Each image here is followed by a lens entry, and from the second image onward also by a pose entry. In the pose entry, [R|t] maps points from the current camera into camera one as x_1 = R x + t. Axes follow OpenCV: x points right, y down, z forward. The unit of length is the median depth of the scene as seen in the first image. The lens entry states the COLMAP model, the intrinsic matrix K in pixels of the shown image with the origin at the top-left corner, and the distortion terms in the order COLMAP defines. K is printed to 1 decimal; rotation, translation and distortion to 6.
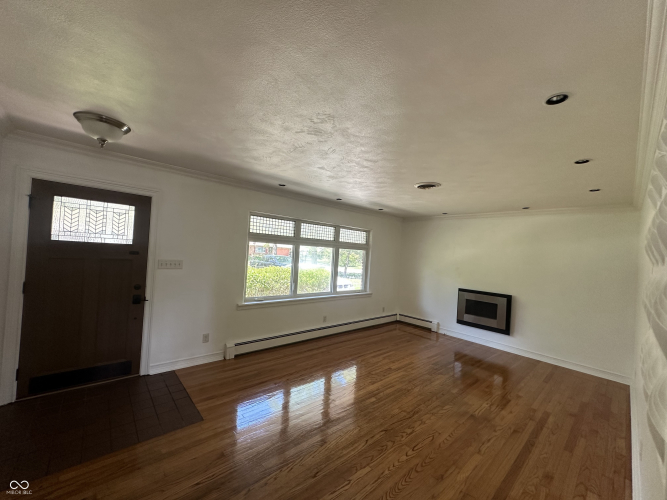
lens RADIAL K [[267.0, 0, 333.5], [0, 267.0, 250.0], [0, 0, 1]] dist [-0.000064, 0.000088]
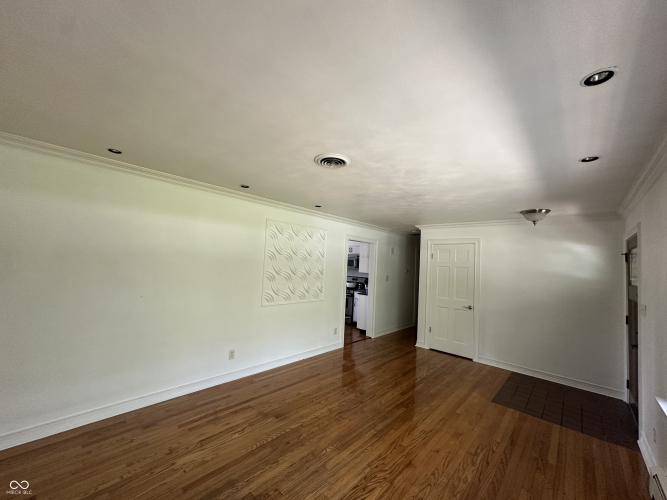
lens RADIAL K [[267.0, 0, 333.5], [0, 267.0, 250.0], [0, 0, 1]] dist [-0.000064, 0.000088]
pose [[-0.988502, -0.118938, -0.093368, 0.448234], [-0.112814, 0.991262, -0.068350, 0.038356], [0.100681, -0.057031, -0.993283, 1.926084]]
